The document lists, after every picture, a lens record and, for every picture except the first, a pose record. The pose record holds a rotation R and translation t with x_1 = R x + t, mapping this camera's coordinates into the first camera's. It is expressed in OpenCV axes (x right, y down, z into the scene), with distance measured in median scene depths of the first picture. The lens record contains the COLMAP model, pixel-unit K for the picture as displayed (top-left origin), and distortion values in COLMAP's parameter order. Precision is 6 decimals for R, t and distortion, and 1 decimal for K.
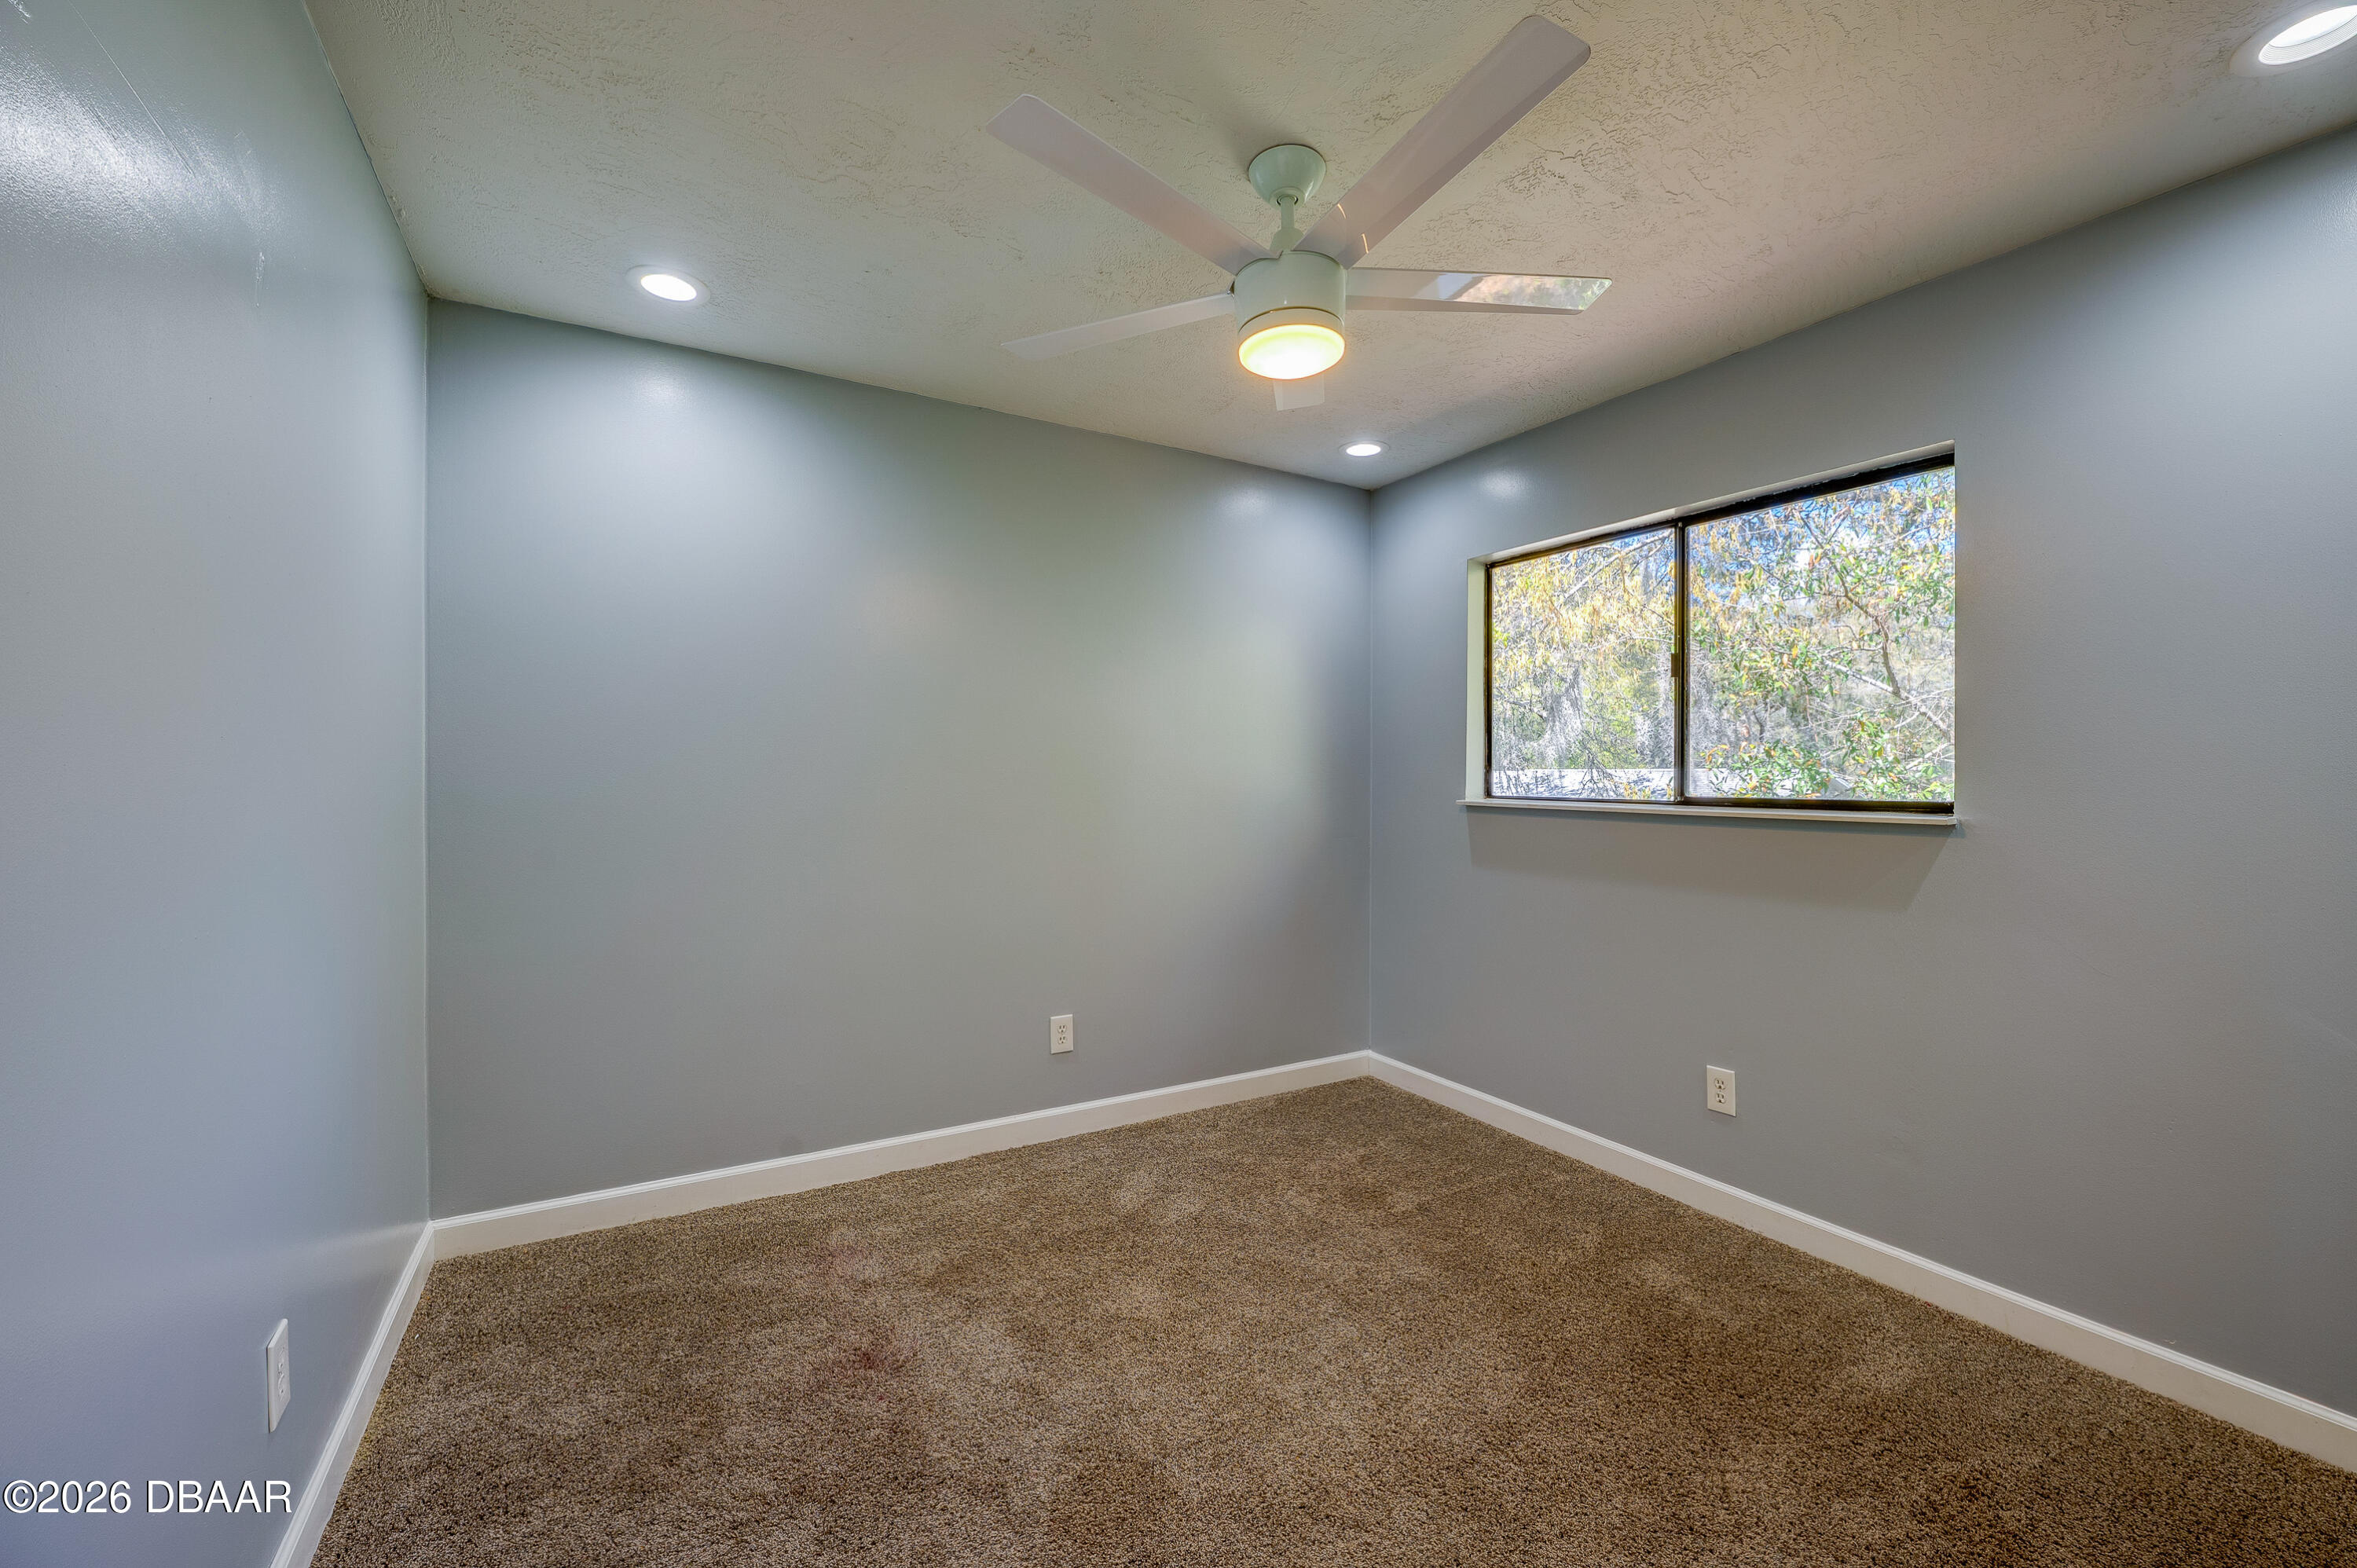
lens RADIAL K [[951.1, 0, 1190.2], [0, 951.1, 785.9], [0, 0, 1]] dist [-0.012560, 0.000023]
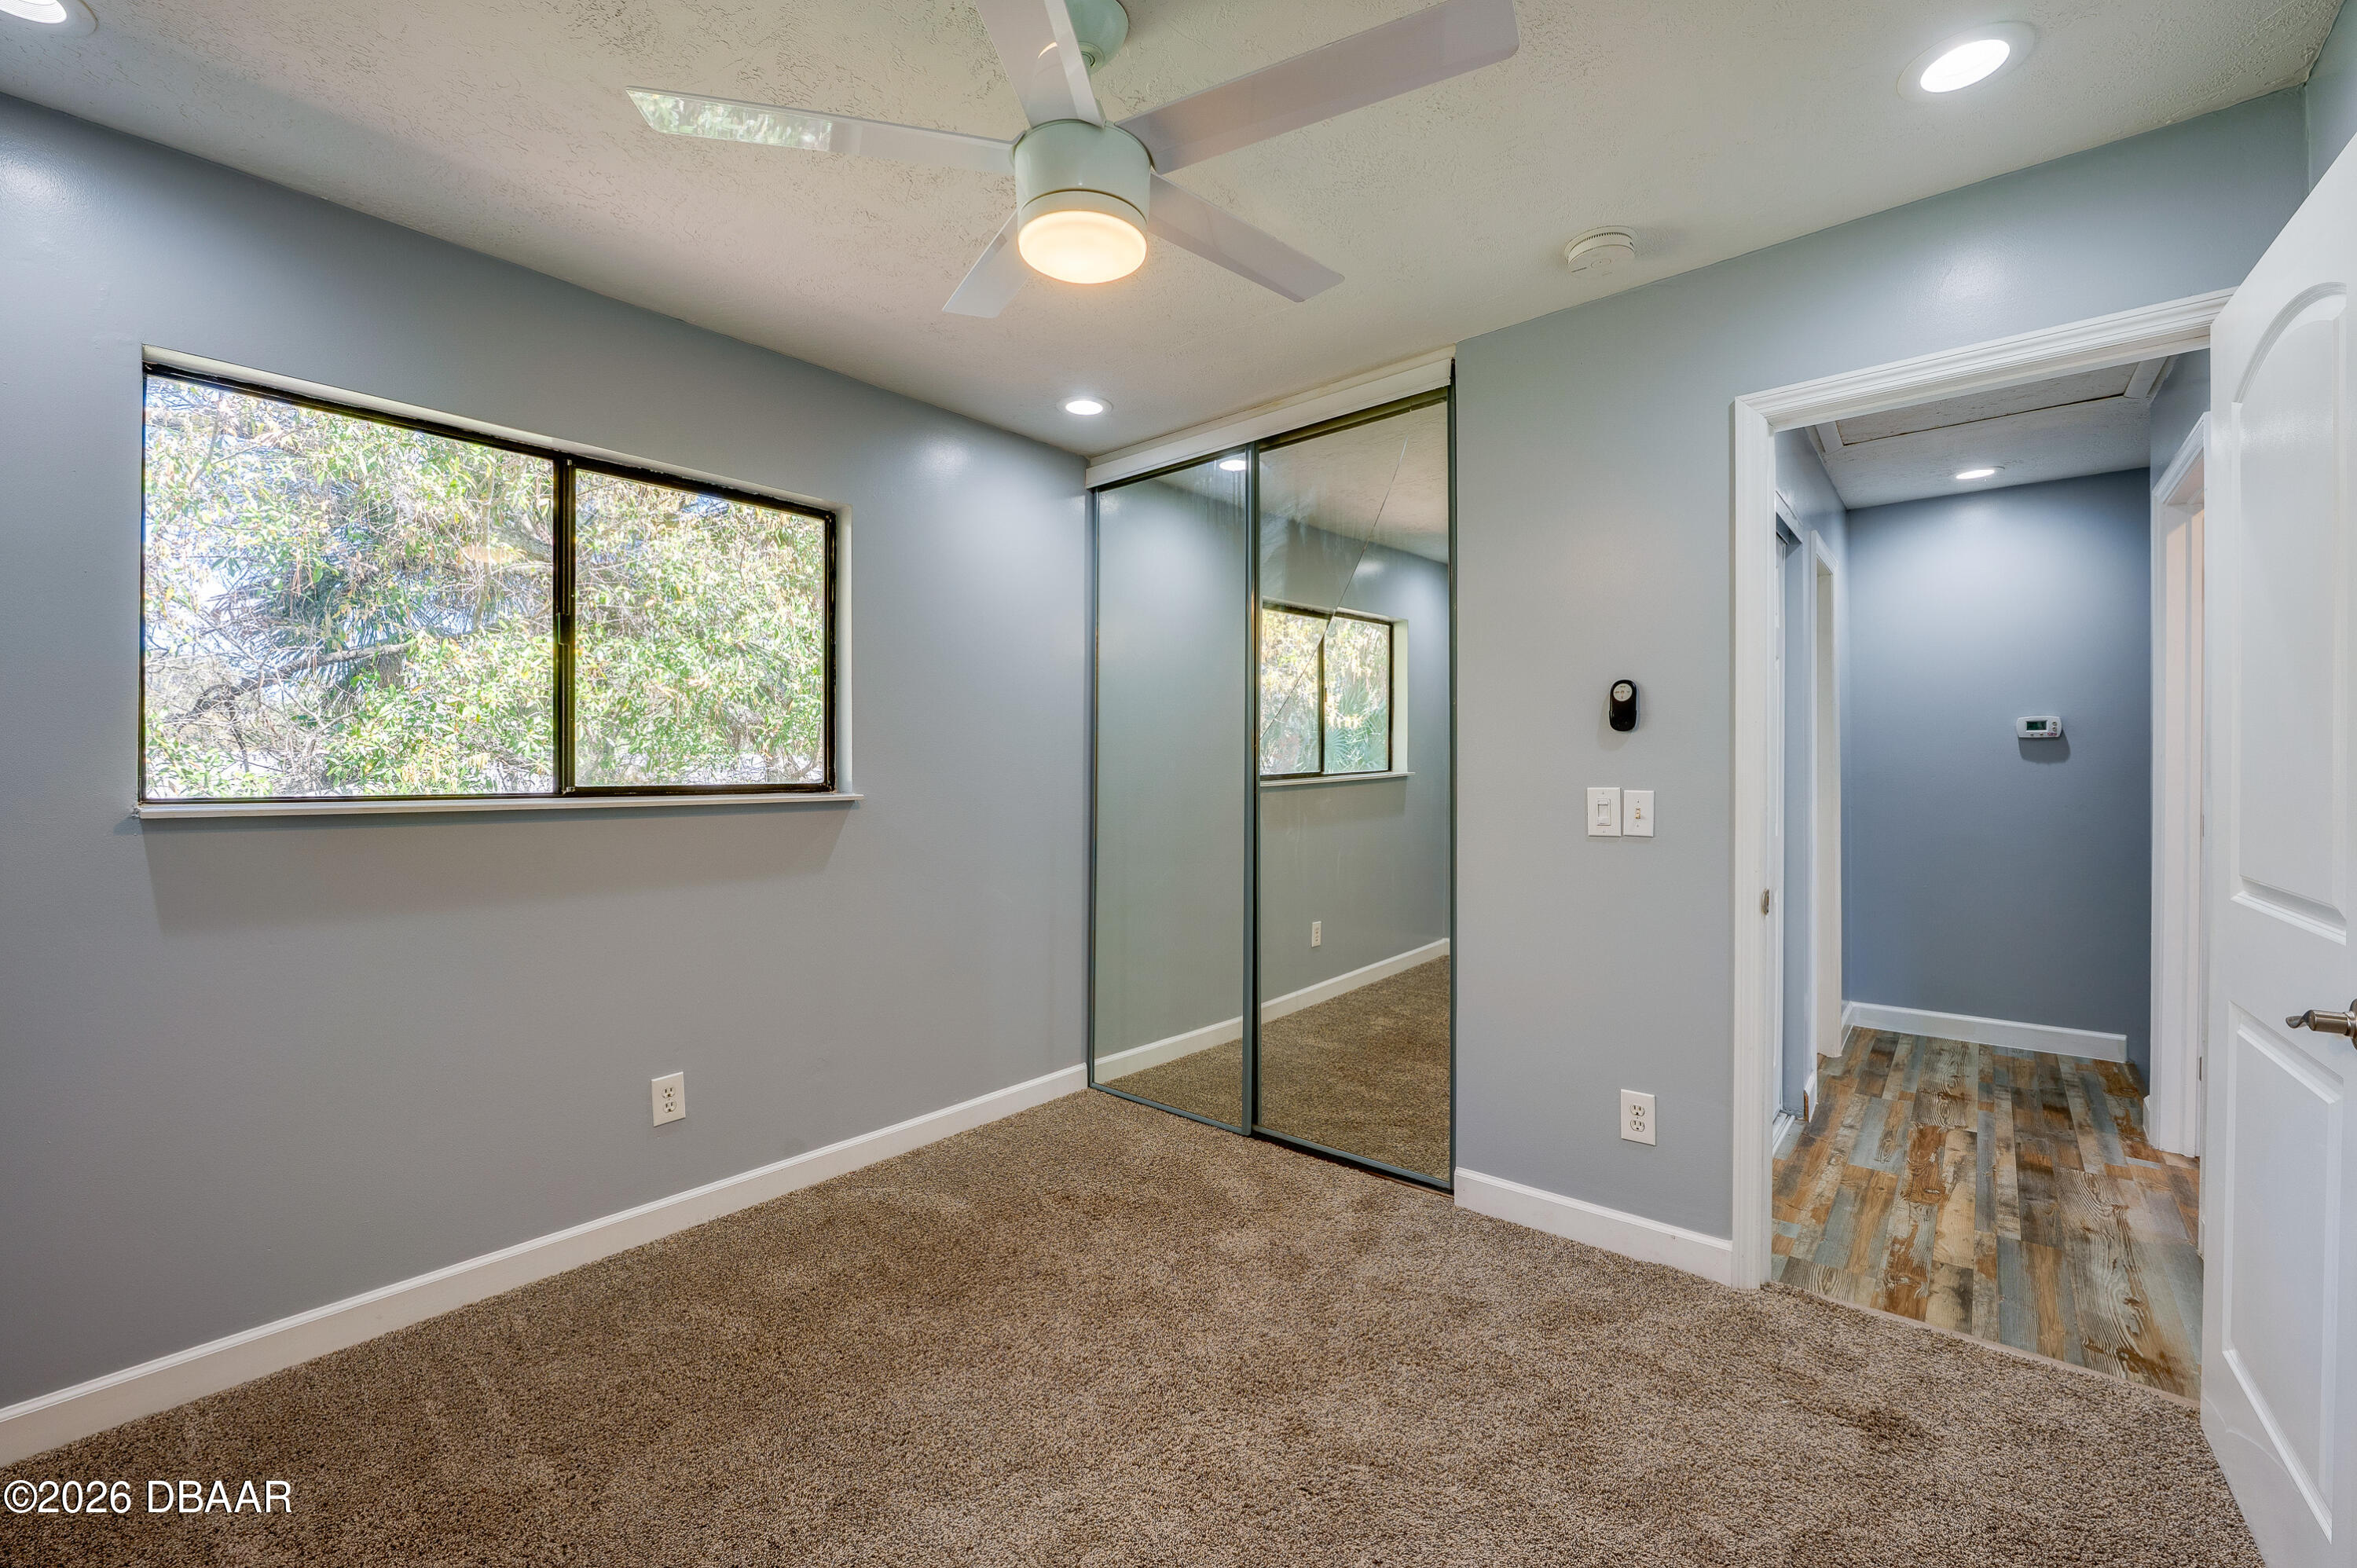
lens RADIAL K [[951.1, 0, 1173.2], [0, 951.1, 768.5], [0, 0, 1]] dist [-0.012560, 0.000023]
pose [[-0.316813, -0.003129, 0.948483, -0.469282], [0.010968, 0.999916, 0.006962, -0.005216], [-0.948425, 0.012608, -0.316752, 0.796375]]
